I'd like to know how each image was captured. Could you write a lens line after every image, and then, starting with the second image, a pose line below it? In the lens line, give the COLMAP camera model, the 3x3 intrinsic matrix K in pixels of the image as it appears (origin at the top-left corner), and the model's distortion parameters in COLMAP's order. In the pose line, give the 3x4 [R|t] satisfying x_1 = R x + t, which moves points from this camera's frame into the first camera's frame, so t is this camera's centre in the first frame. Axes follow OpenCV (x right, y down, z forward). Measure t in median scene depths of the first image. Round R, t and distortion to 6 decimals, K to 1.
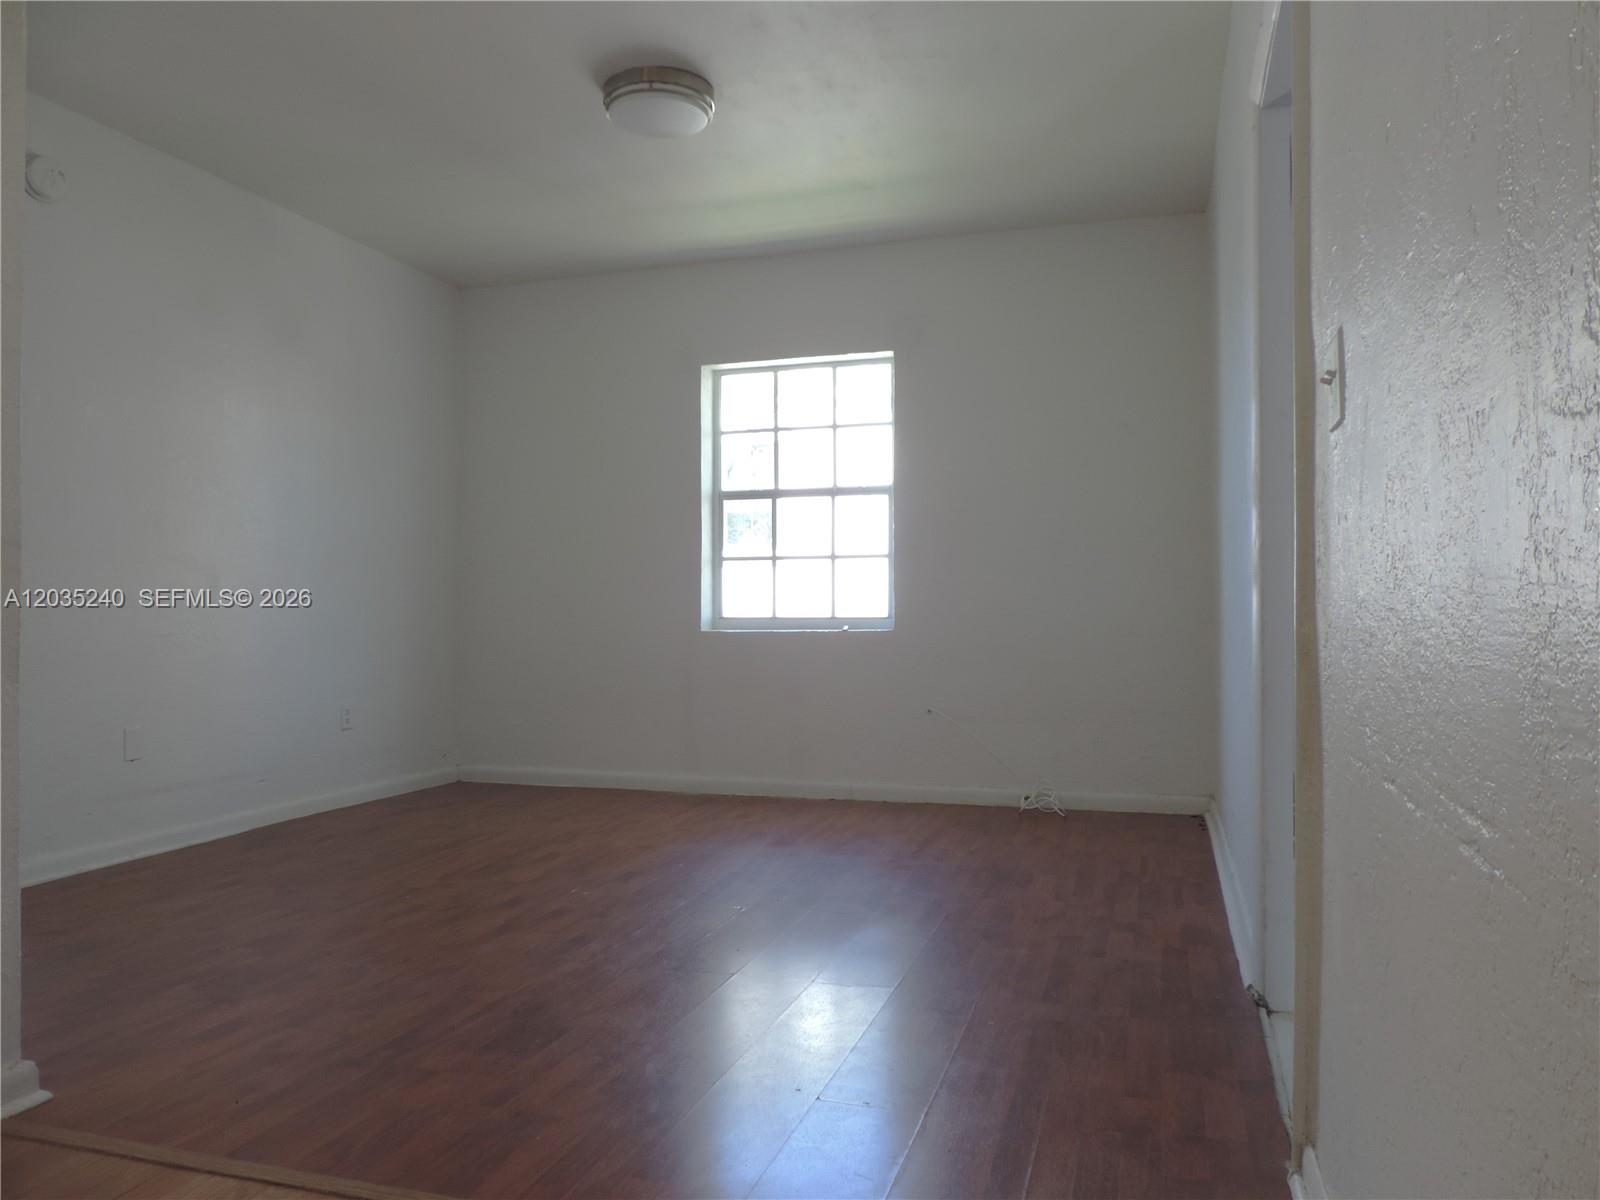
lens RADIAL K [[1147.9, 0, 806.3], [0, 1147.9, 599.1], [0, 0, 1]] dist [-0.007241, -0.007151]
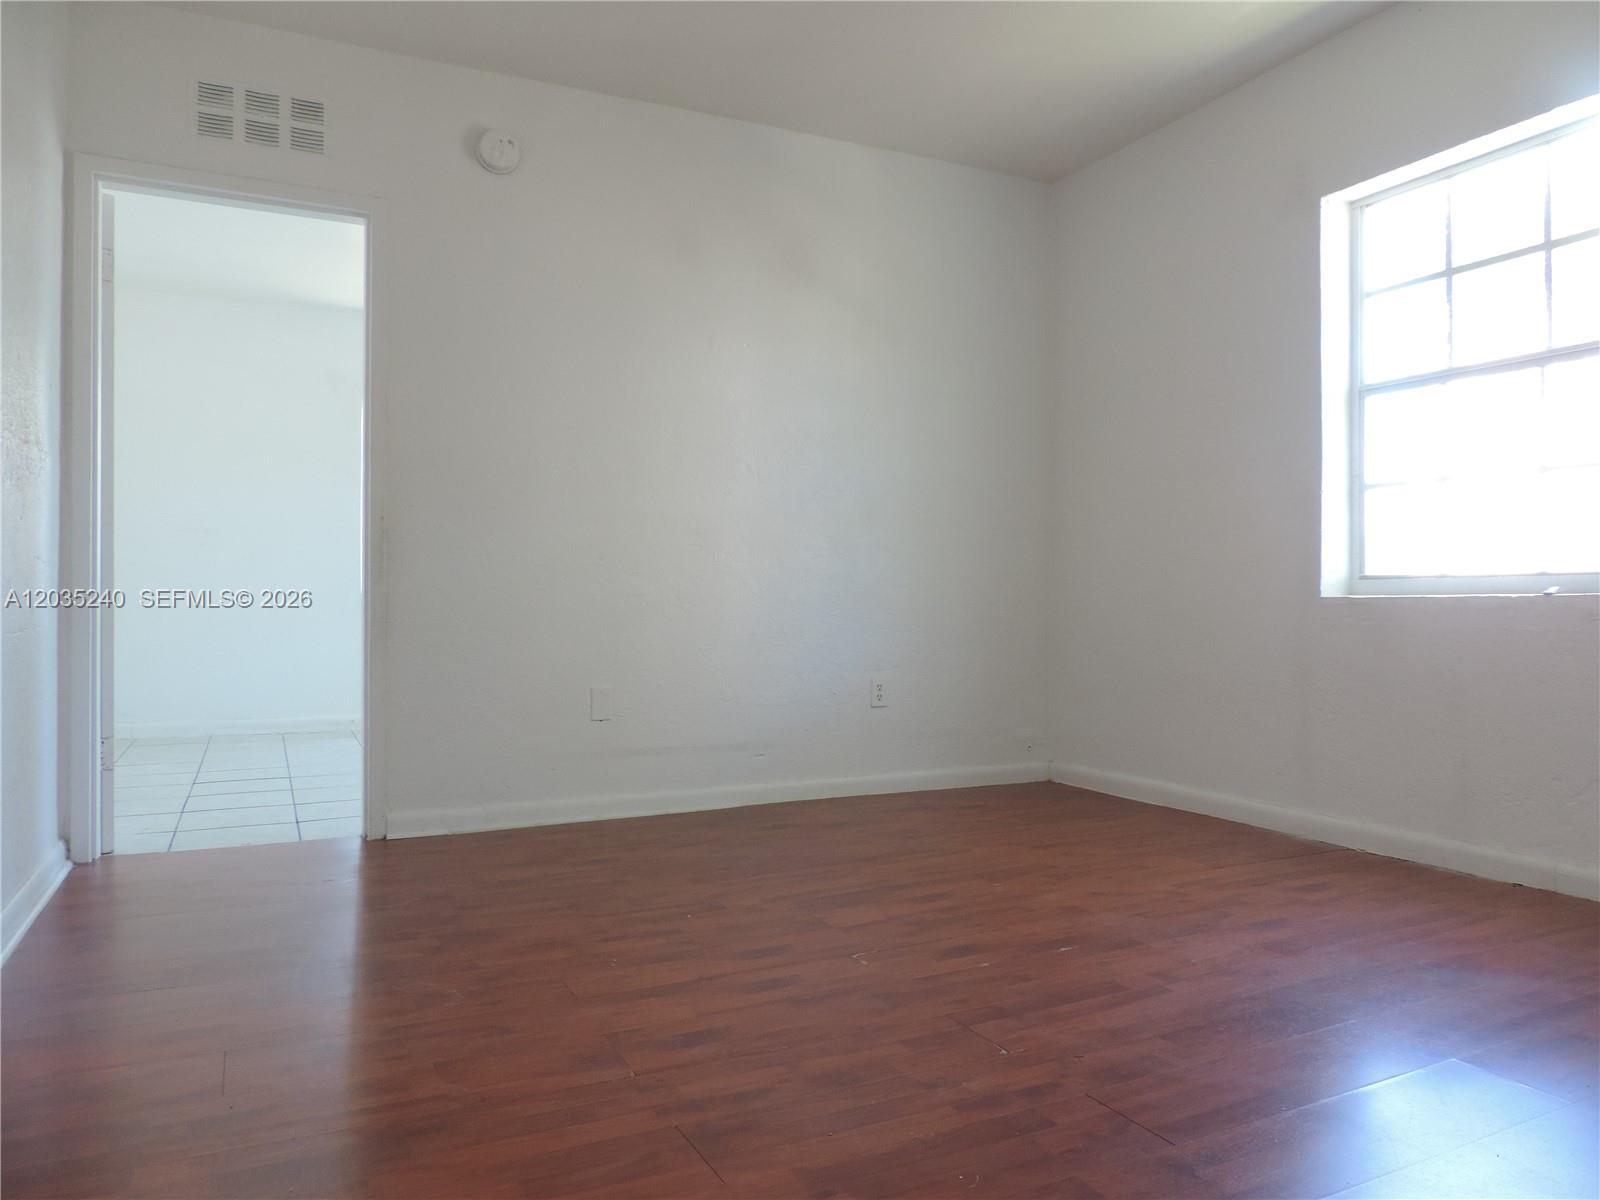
lens RADIAL K [[1152.4, 0, 800.0], [0, 1152.4, 600.0], [0, 0, 1]] dist [0.003025, 0.000998]
pose [[0.685914, 0.000305, -0.727683, 0.195785], [0.007905, 0.999938, 0.007870, 0.022605], [0.727640, -0.011150, 0.685869, 0.331886]]
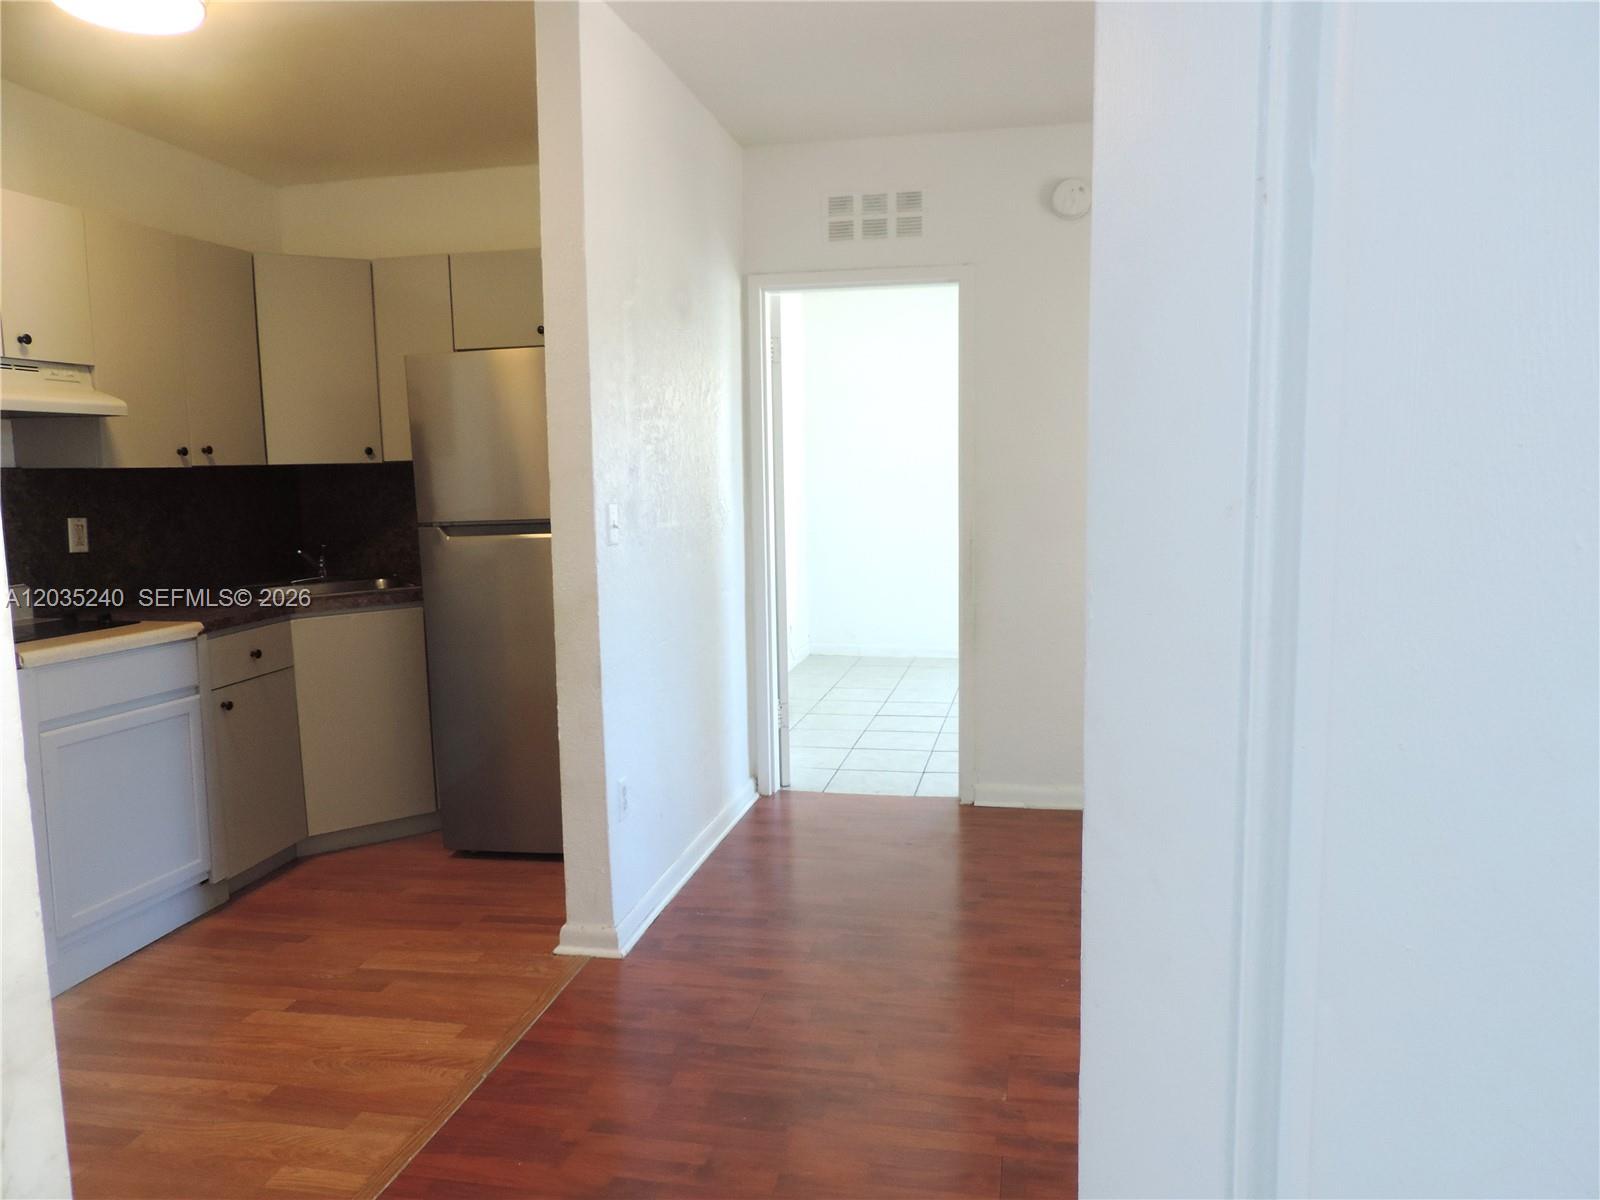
lens RADIAL K [[1156.4, 0, 800.0], [0, 1156.4, 600.0], [0, 0, 1]] dist [-0.044037, -0.001237]
pose [[0.098979, 0.119966, -0.987832, 0.322140], [0.029486, 0.991917, 0.123416, -0.087192], [0.994653, -0.041343, 0.094642, 0.426403]]
